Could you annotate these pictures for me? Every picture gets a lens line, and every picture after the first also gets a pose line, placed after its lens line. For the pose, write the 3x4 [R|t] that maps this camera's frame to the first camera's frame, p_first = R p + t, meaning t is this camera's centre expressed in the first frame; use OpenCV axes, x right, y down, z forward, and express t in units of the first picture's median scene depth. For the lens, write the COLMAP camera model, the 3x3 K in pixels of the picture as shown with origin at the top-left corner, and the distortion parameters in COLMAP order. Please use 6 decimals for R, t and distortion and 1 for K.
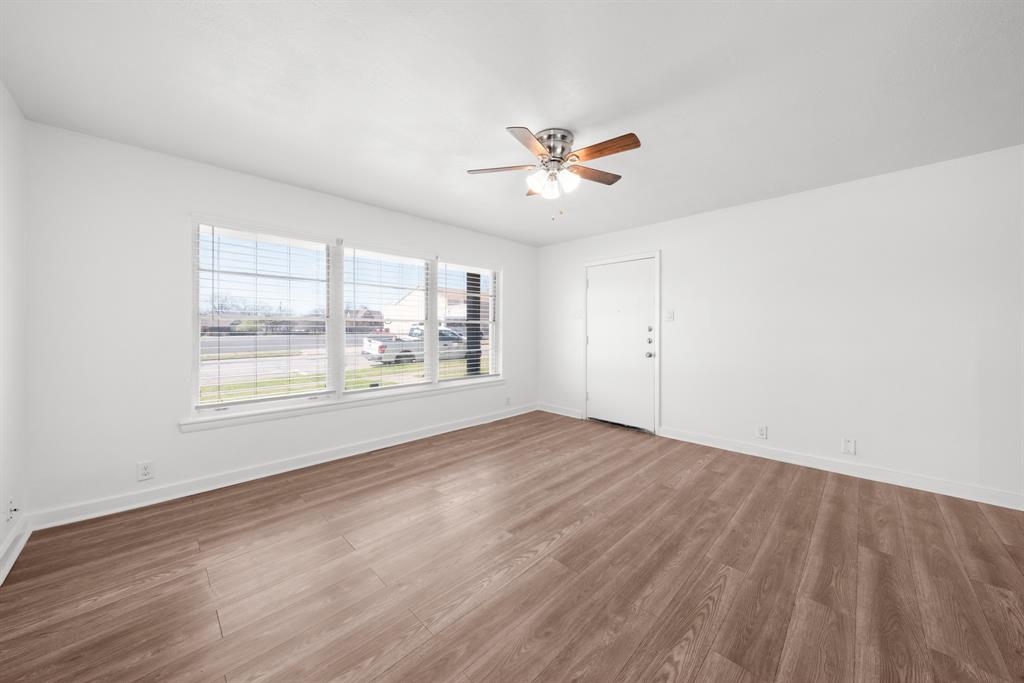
lens RADIAL K [[357.9, 0, 513.3], [0, 357.9, 335.4], [0, 0, 1]] dist [-0.001889, -0.000091]
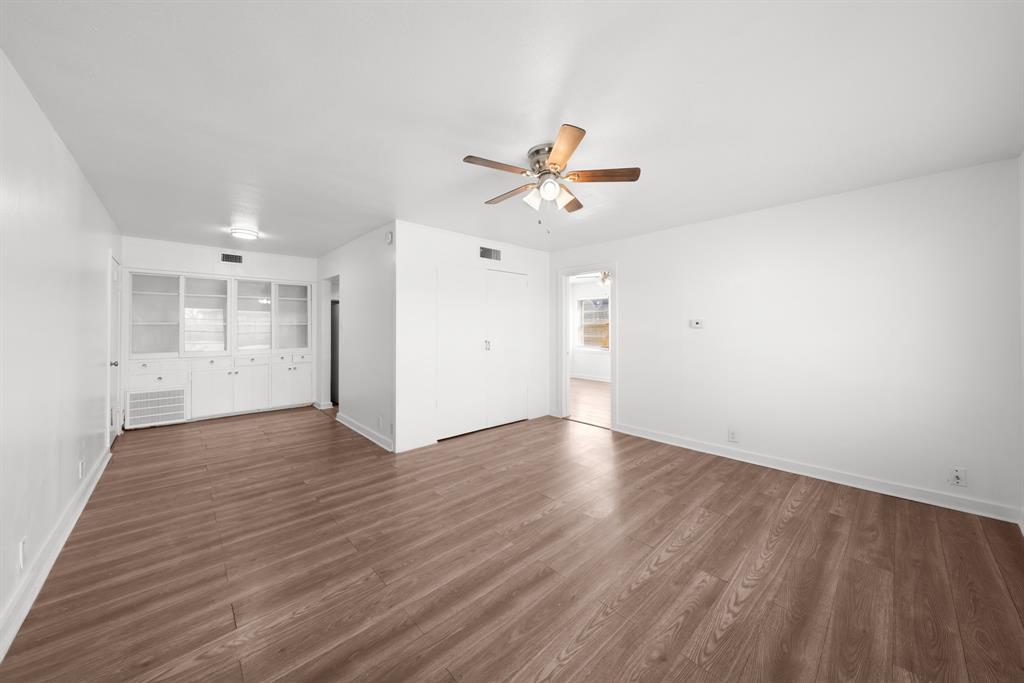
lens RADIAL K [[357.9, 0, 513.3], [0, 357.9, 335.4], [0, 0, 1]] dist [-0.001889, -0.000091]
pose [[-0.999146, -0.001329, 0.041293, 0.150948], [0.000217, 0.999300, 0.037419, -0.067443], [-0.041313, 0.037396, -0.998446, 1.776466]]
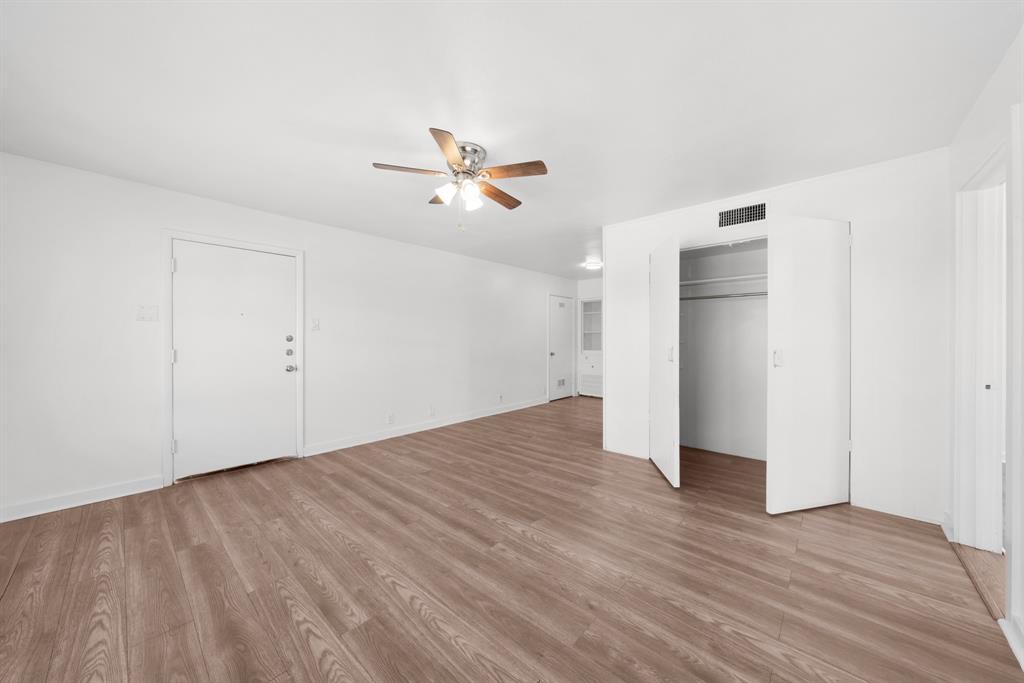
lens RADIAL K [[357.9, 0, 513.3], [0, 357.9, 335.4], [0, 0, 1]] dist [-0.001889, -0.000091]
pose [[-0.045699, 0.009478, 0.998910, -0.828531], [0.016263, 0.999830, -0.008743, -0.015436], [-0.998823, 0.015846, -0.045846, 0.810269]]
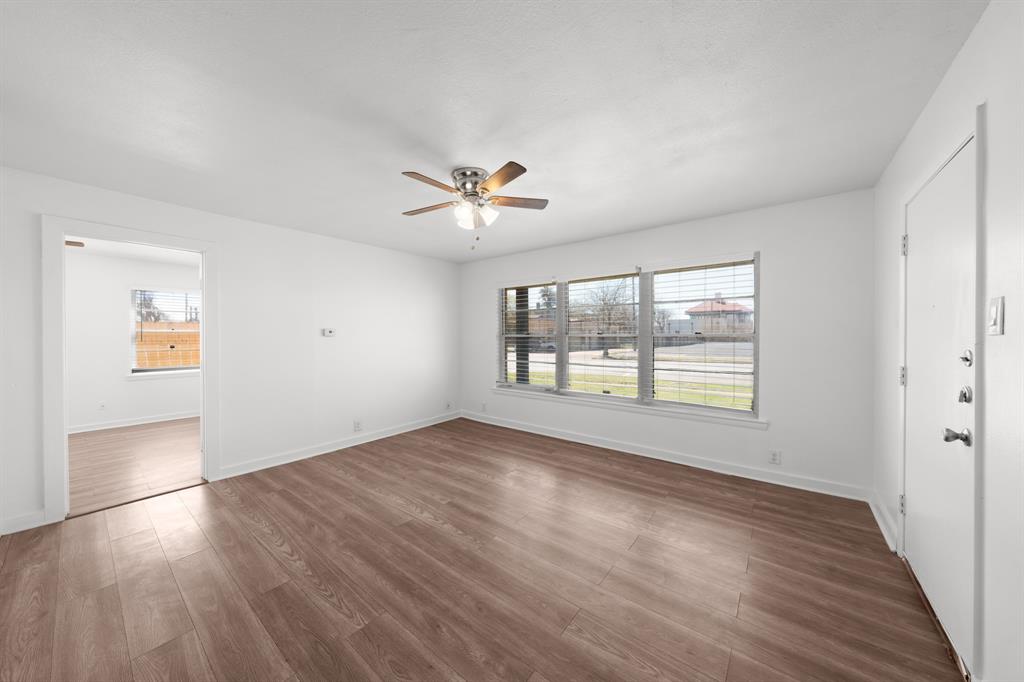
lens RADIAL K [[345.2, 0, 512.0], [0, 345.2, 341.0], [0, 0, 1]] dist [0.000053, -0.000060]
pose [[0.109238, 0.015289, -0.993898, 1.049180], [-0.012524, 0.999824, 0.014004, -0.053948], [0.993937, 0.010918, 0.109410, 0.896768]]
